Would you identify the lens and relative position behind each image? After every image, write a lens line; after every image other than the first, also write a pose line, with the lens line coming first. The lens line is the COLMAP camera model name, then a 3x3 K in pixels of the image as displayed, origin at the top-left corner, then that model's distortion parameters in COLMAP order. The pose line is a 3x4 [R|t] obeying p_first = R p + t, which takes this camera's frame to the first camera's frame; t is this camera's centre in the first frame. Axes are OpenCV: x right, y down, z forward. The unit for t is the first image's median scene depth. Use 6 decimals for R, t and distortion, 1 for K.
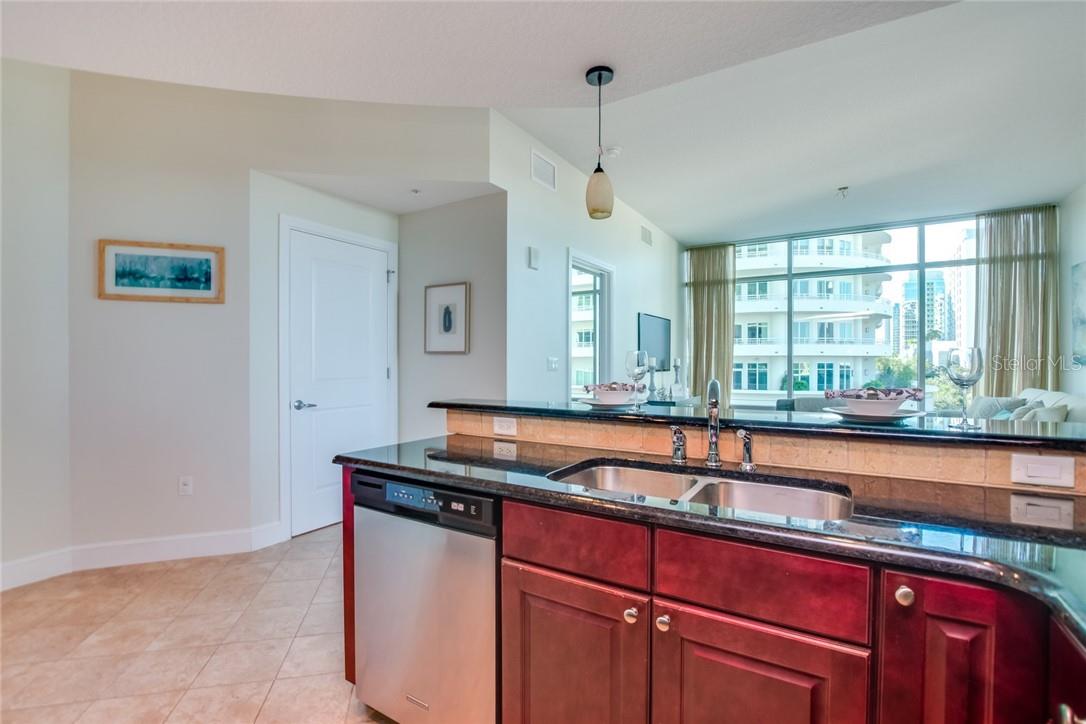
lens RADIAL K [[493.9, 0, 541.8], [0, 493.9, 358.7], [0, 0, 1]] dist [-0.027662, 0.000074]
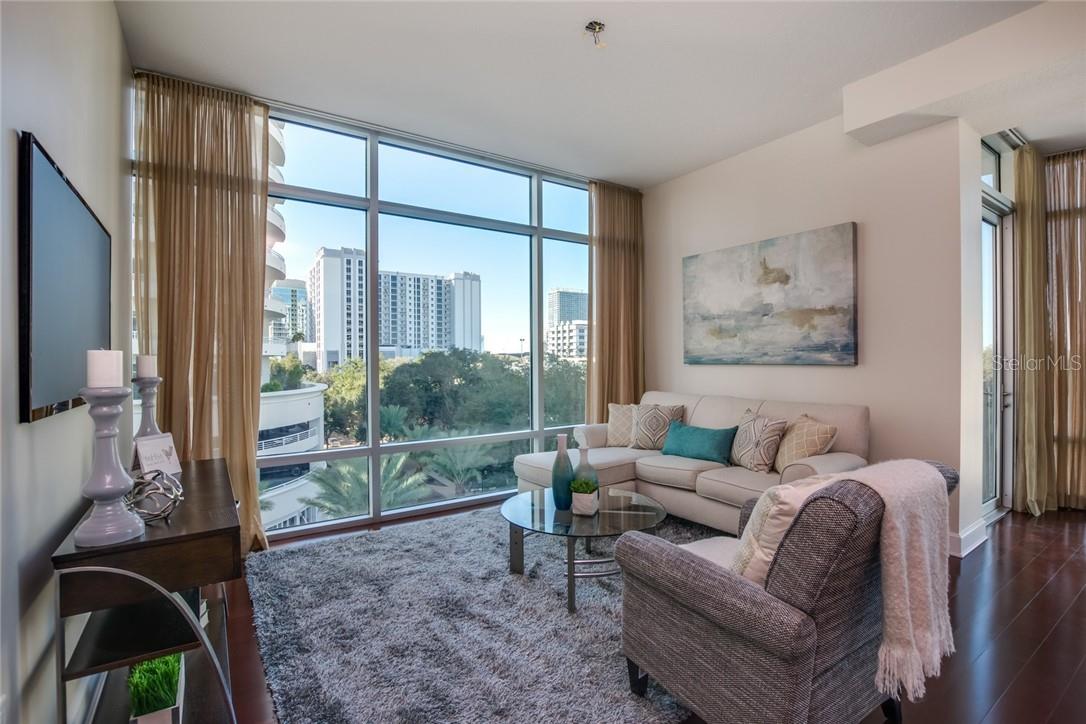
lens RADIAL K [[491.4, 0, 539.6], [0, 491.4, 363.1], [0, 0, 1]] dist [-0.031277, -0.000065]
pose [[0.413196, -0.012495, 0.910556, 0.199108], [0.002344, 0.999917, 0.012658, -0.003081], [-0.910639, -0.003096, 0.413191, 1.383785]]
